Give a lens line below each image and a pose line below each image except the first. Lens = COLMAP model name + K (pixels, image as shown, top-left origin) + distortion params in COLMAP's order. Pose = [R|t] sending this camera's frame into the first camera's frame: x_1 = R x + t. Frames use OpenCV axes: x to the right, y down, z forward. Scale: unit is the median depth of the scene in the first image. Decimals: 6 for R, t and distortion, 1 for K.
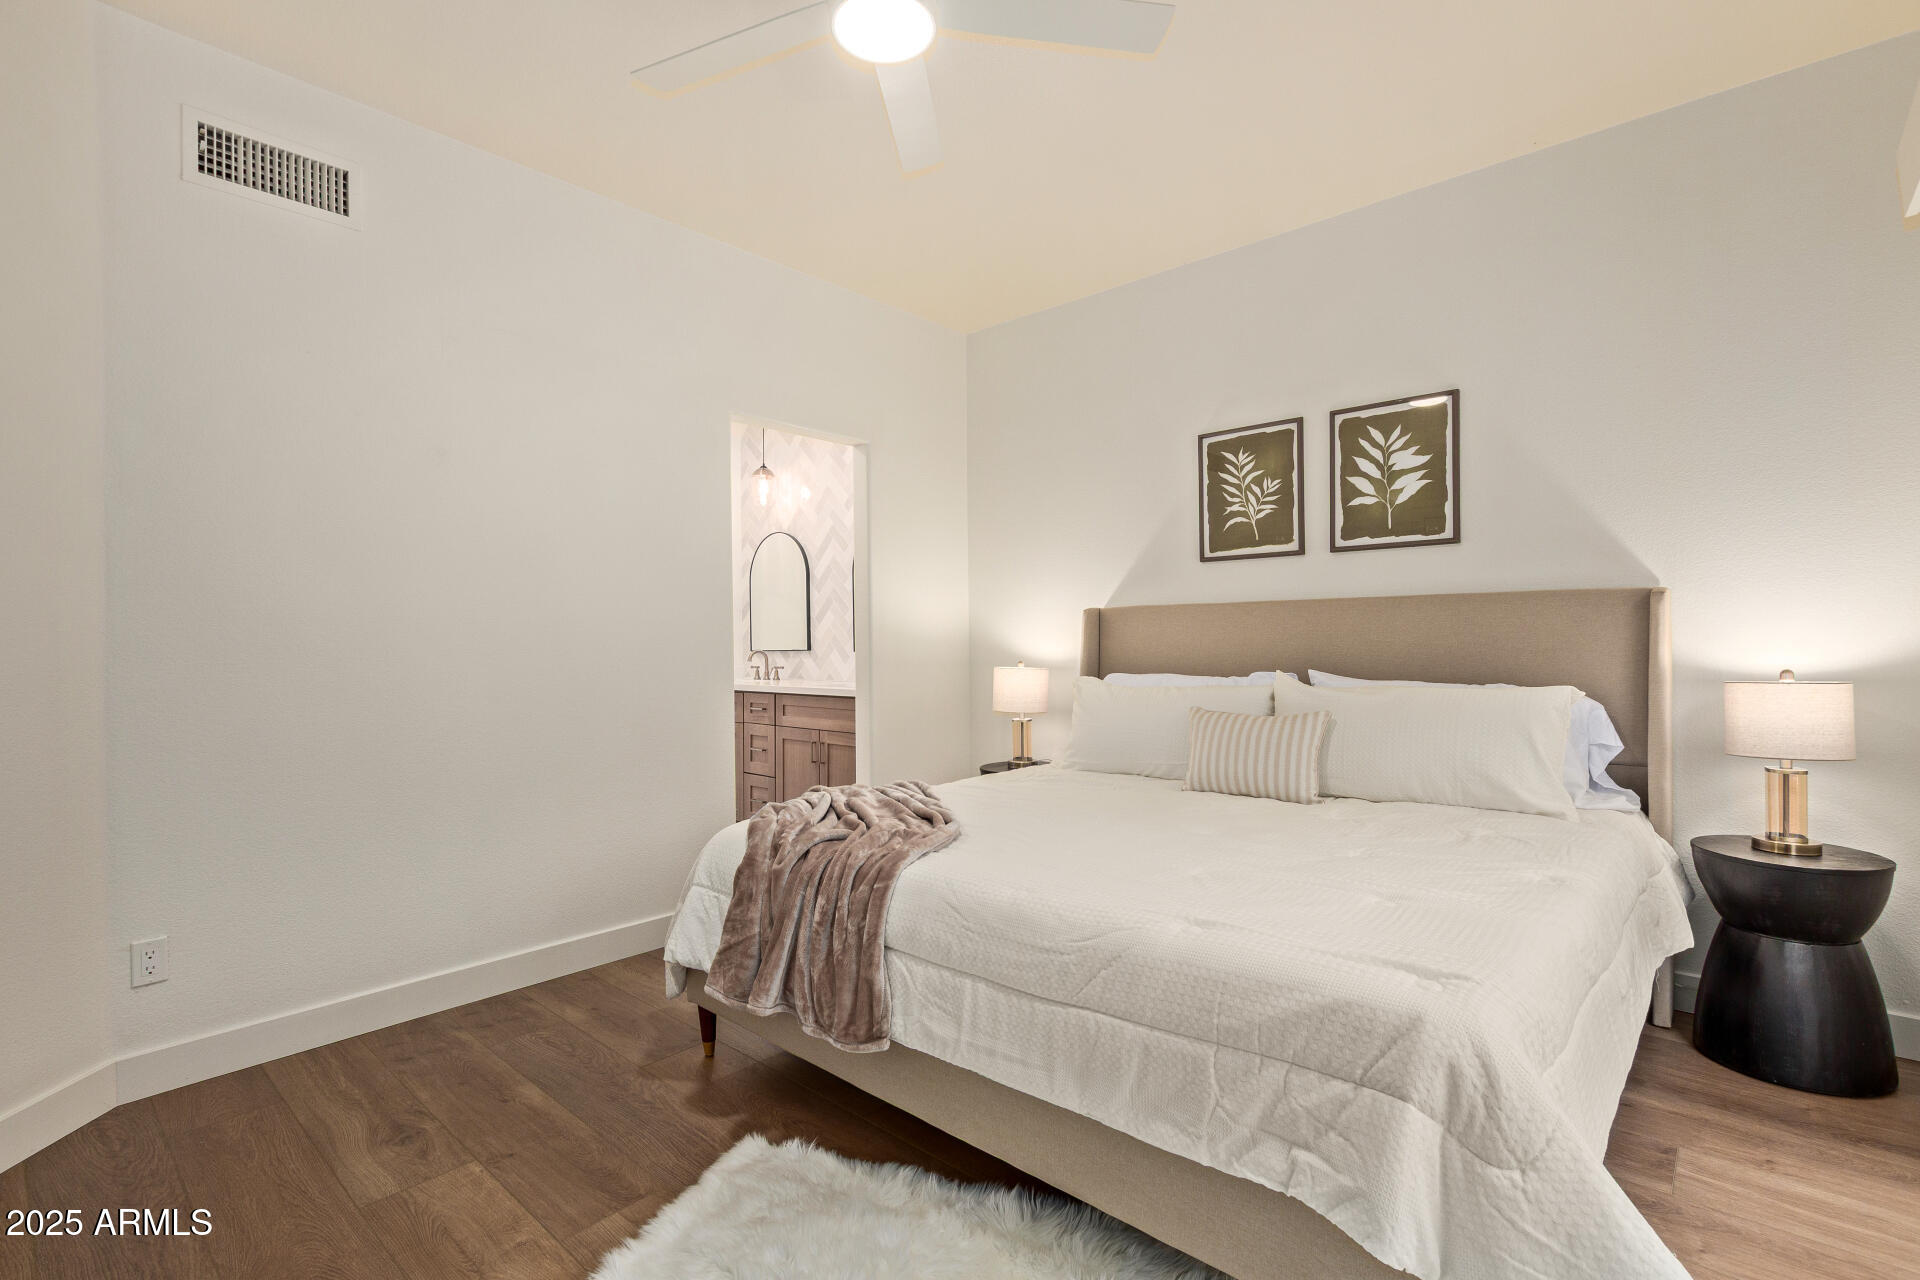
lens RADIAL K [[882.1, 0, 968.4], [0, 882.1, 656.8], [0, 0, 1]] dist [0.003280, -0.000349]
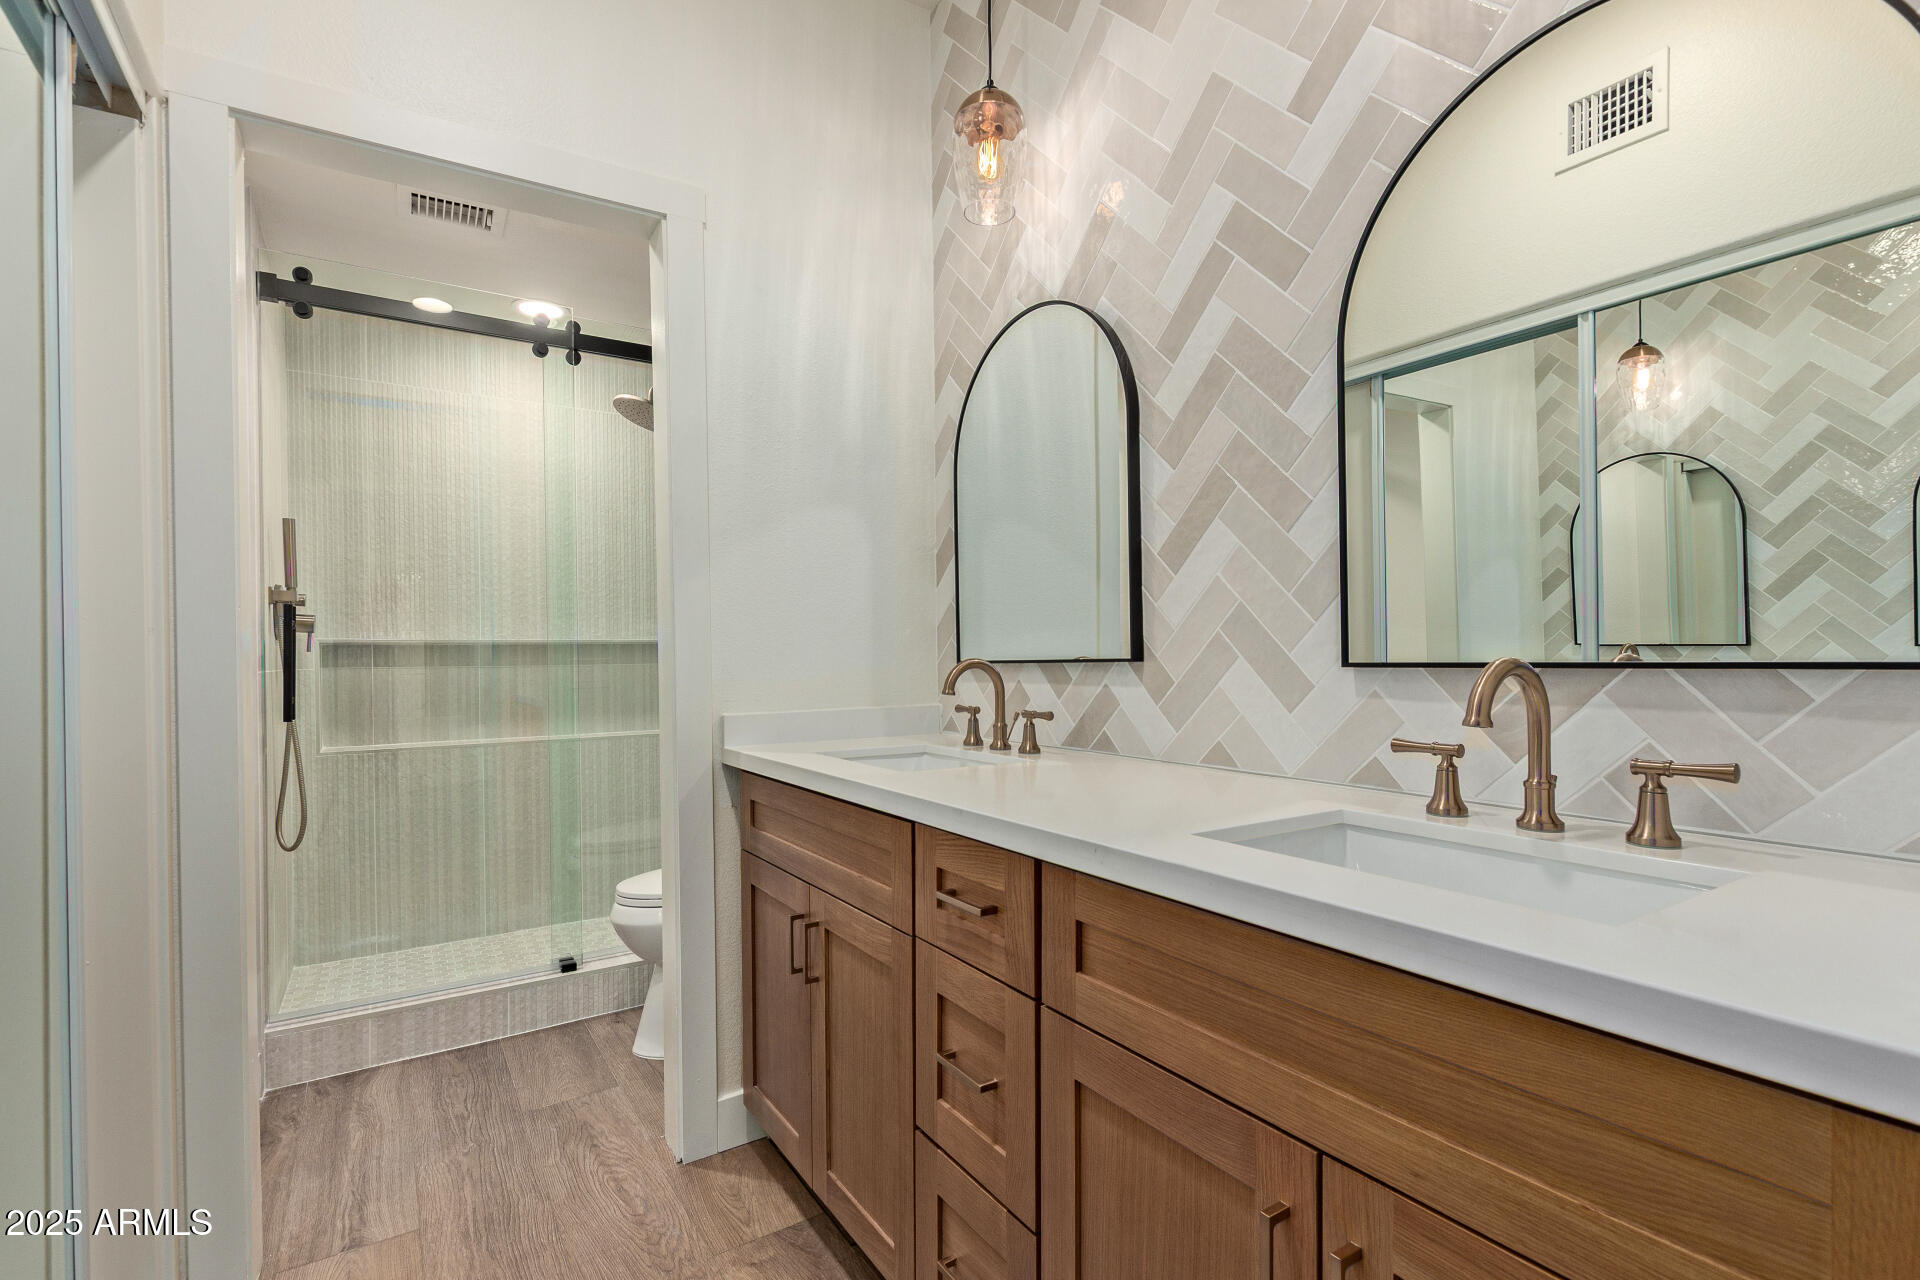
lens RADIAL K [[882.1, 0, 968.4], [0, 882.1, 656.8], [0, 0, 1]] dist [0.003280, -0.000349]
pose [[0.967636, -0.001496, -0.252345, -0.261002], [-0.001437, 0.999934, -0.011436, -0.008341], [0.252346, 0.011429, 0.967570, 1.130209]]
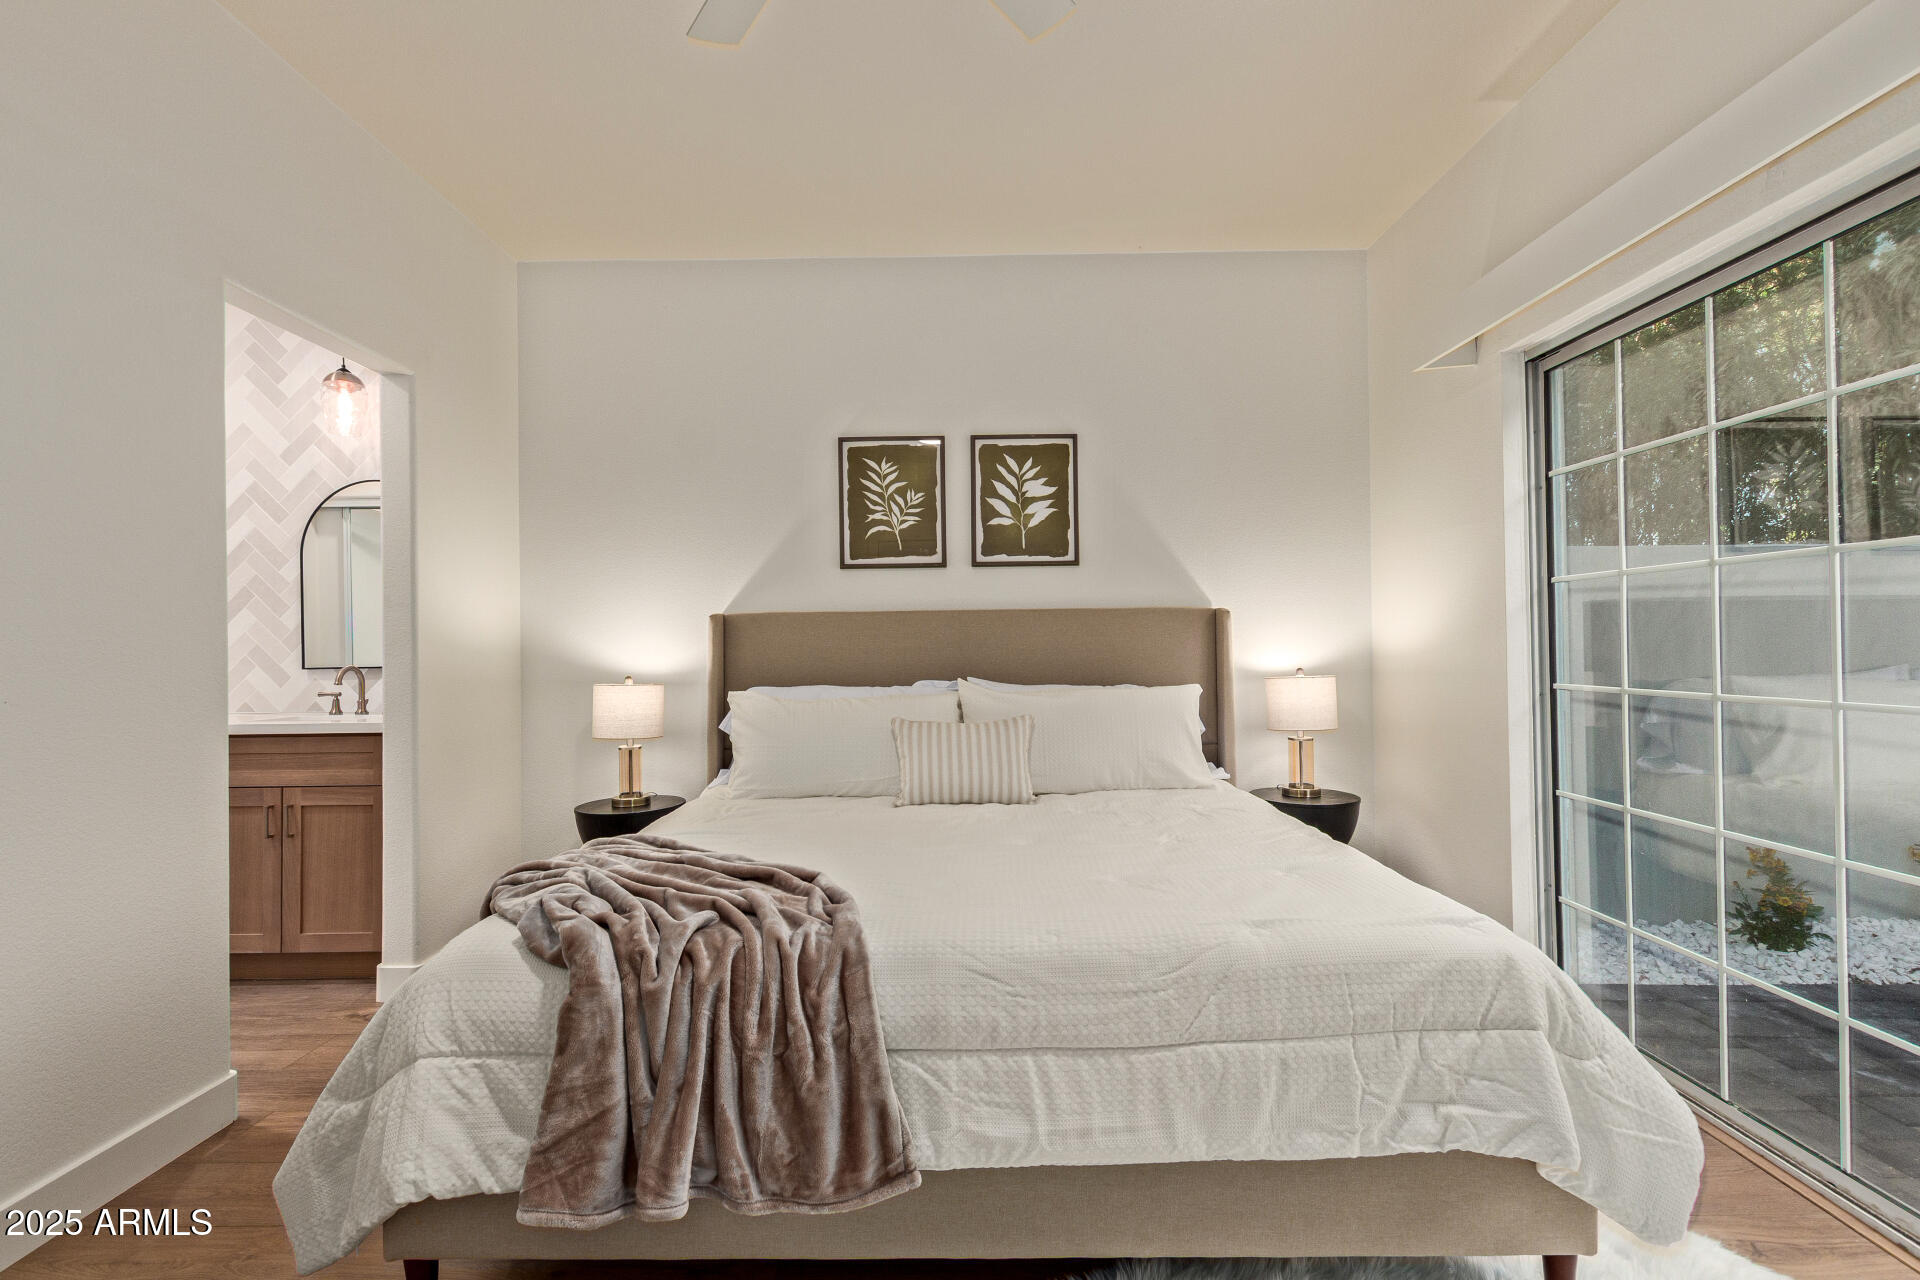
lens RADIAL K [[887.6, 0, 960.0], [0, 887.6, 640.0], [0, 0, 1]] dist [0.005523, -0.000799]
pose [[0.748777, 0.003812, 0.662812, -0.317693], [0.017568, 0.999518, -0.025595, -0.002563], [-0.662590, 0.030809, 0.748349, 0.213698]]
